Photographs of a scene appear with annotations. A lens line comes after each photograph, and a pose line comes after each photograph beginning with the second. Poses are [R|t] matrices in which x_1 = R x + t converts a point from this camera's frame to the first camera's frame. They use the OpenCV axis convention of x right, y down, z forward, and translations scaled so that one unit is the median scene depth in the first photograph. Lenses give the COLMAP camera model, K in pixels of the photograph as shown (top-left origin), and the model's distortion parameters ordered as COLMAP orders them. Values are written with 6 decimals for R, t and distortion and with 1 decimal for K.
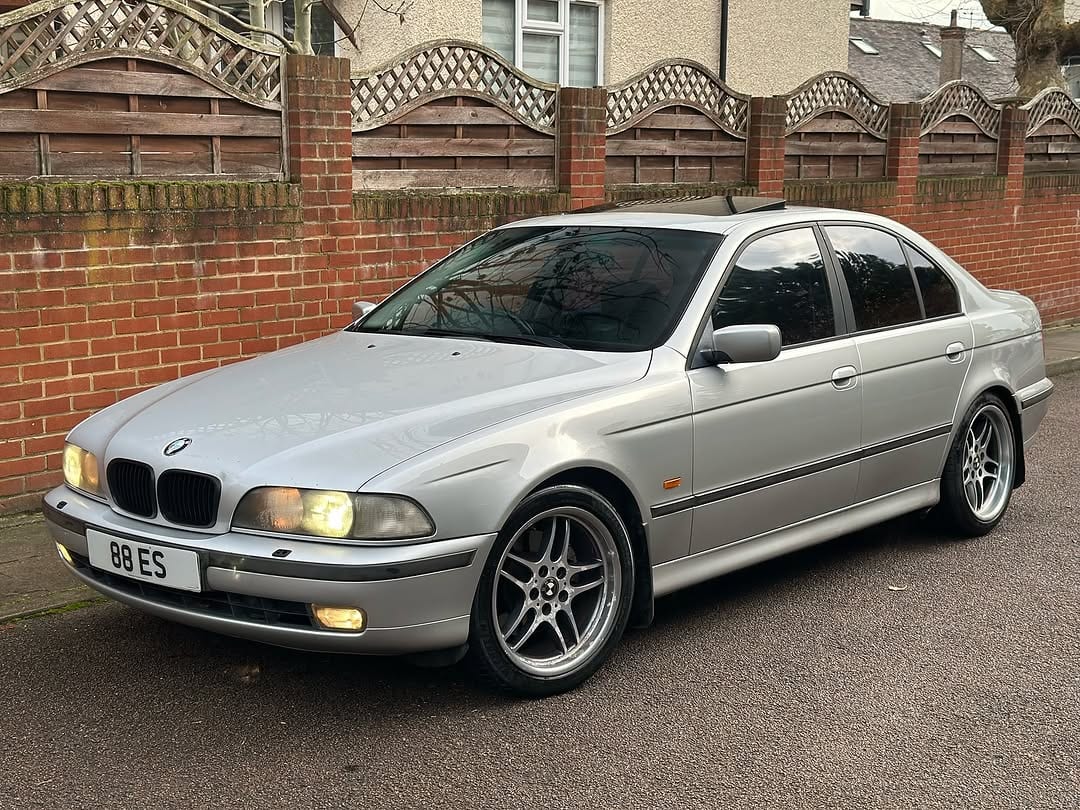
lens RADIAL K [[1465.8, 0, 537.1], [0, 1465.8, 415.0], [0, 0, 1]] dist [0.197930, -0.438112]
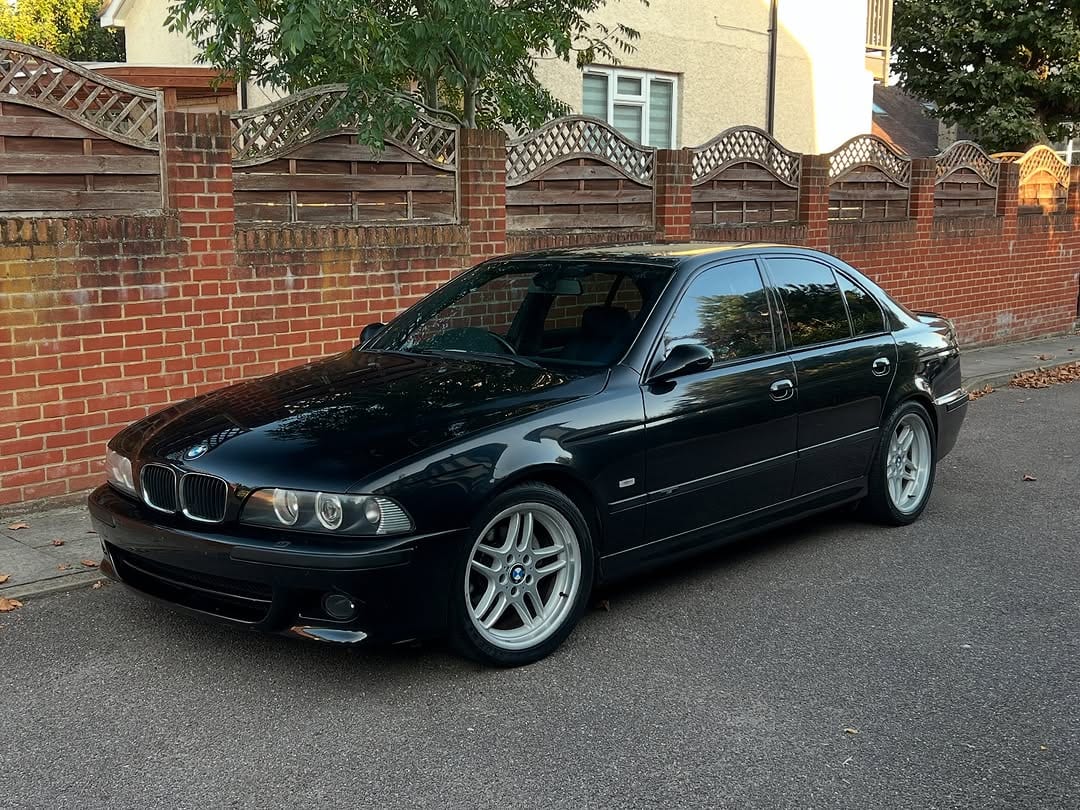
lens RADIAL K [[1251.9, 0, 539.3], [0, 1251.9, 406.4], [0, 0, 1]] dist [0.146095, -0.399201]
pose [[0.999142, -0.002063, -0.041371, -0.042655], [0.001478, 0.999899, -0.014165, 0.018316], [0.041396, 0.014092, 0.999043, -0.102692]]
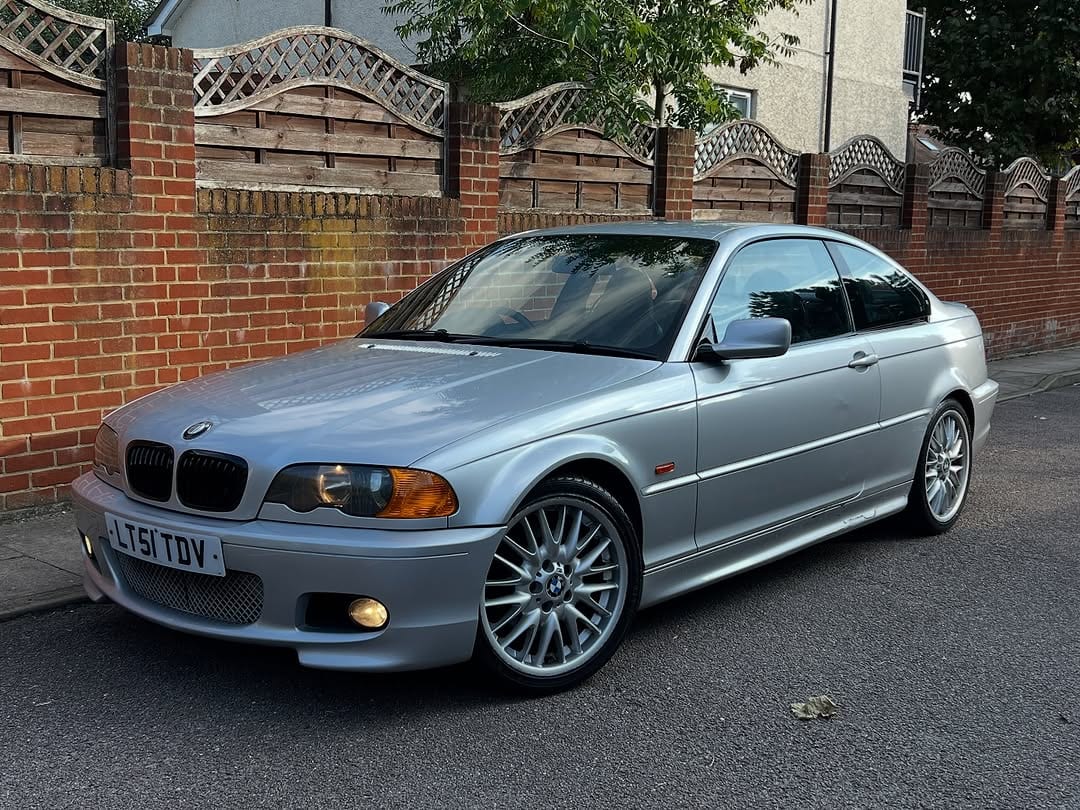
lens RADIAL K [[1251.9, 0, 539.3], [0, 1251.9, 406.4], [0, 0, 1]] dist [0.146095, -0.399201]
pose [[0.999749, 0.004746, 0.021892, -0.260009], [-0.003980, 0.999383, -0.034892, 0.059455], [-0.022044, 0.034796, 0.999151, -0.177747]]
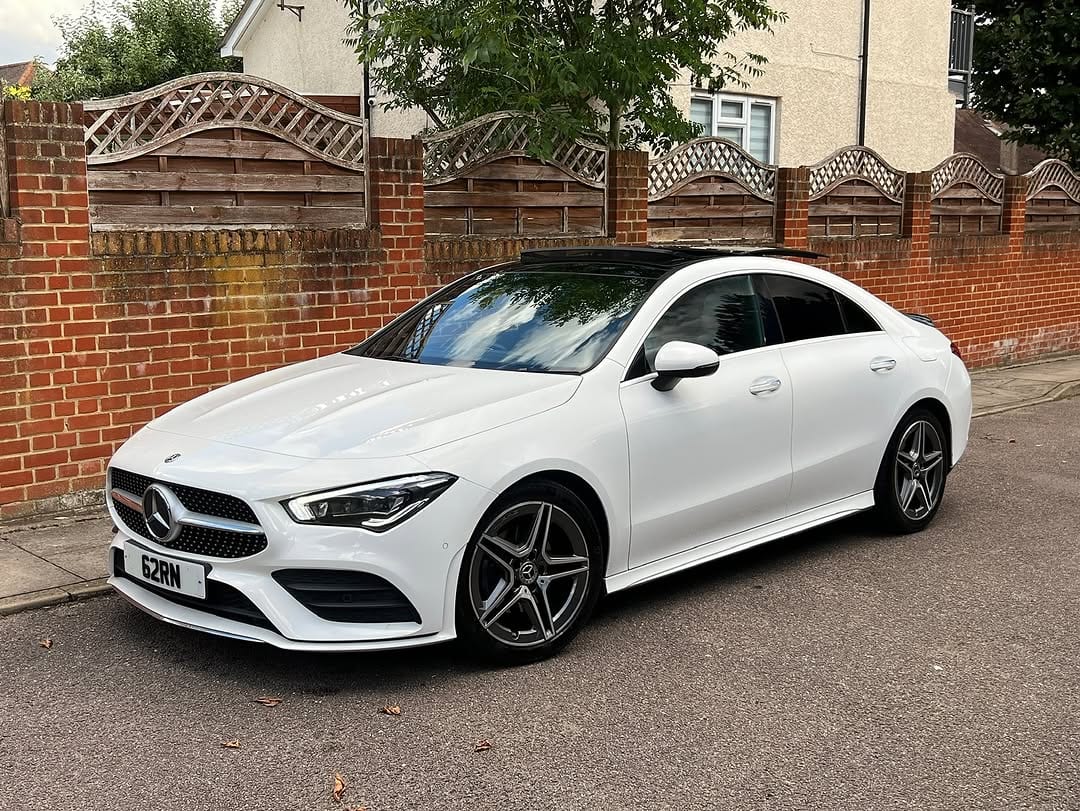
lens RADIAL K [[1230.3, 0, 540.2], [0, 1230.3, 408.1], [0, 0, 1]] dist [0.133702, -0.360481]
pose [[0.996687, 0.001437, -0.081326, -0.114324], [-0.003548, 0.999660, -0.025817, 0.036676], [0.081261, 0.026020, 0.996353, -0.182644]]
